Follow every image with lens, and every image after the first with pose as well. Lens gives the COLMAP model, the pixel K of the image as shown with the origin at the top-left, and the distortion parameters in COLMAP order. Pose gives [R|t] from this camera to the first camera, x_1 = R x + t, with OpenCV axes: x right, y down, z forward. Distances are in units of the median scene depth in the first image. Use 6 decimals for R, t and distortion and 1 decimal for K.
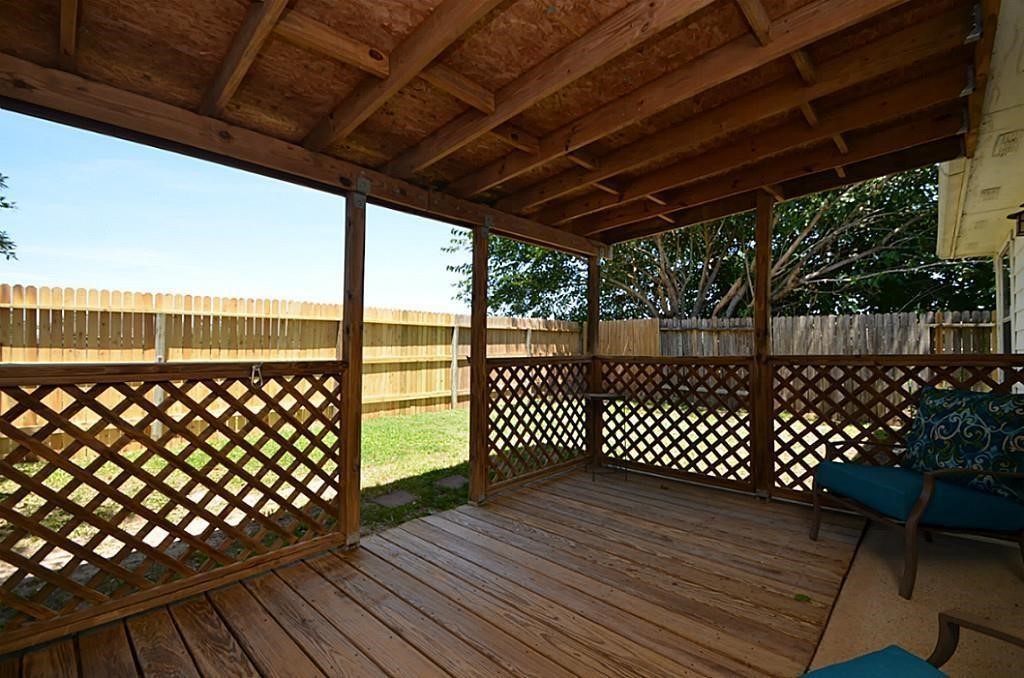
lens RADIAL K [[447.0, 0, 512.0], [0, 447.0, 339.0], [0, 0, 1]] dist [-0.000061, -0.000006]
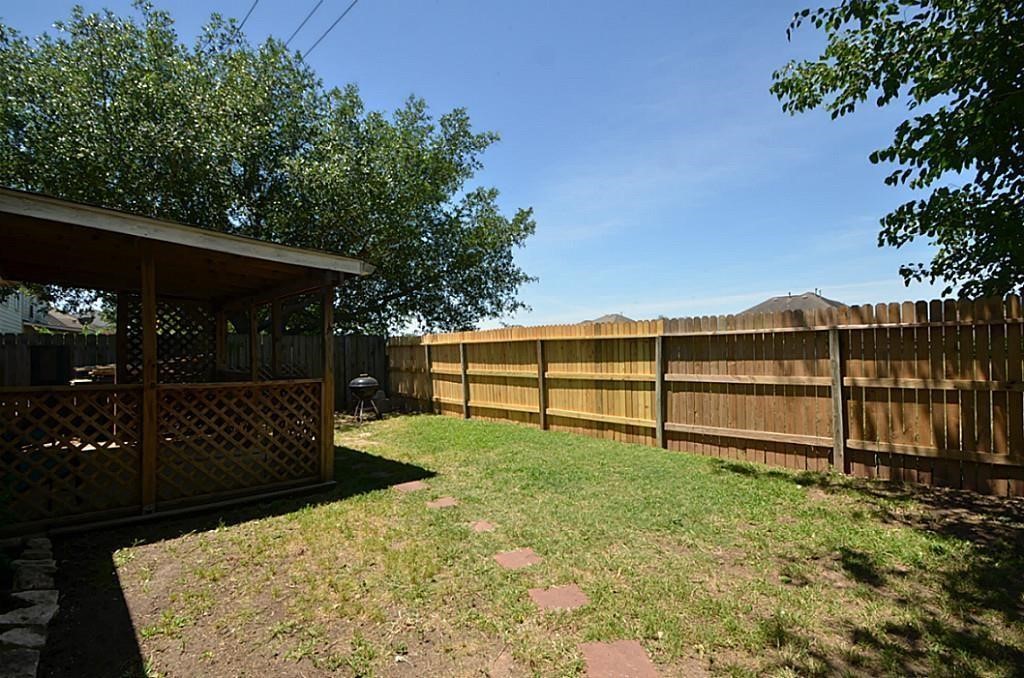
lens RADIAL K [[452.4, 0, 512.0], [0, 452.4, 339.0], [0, 0, 1]] dist [-0.000104, -0.000004]
pose [[0.015086, -0.044578, -0.998892, 0.683563], [0.013766, 0.998920, -0.044371, 0.006720], [0.999791, -0.013082, 0.015683, 0.799631]]
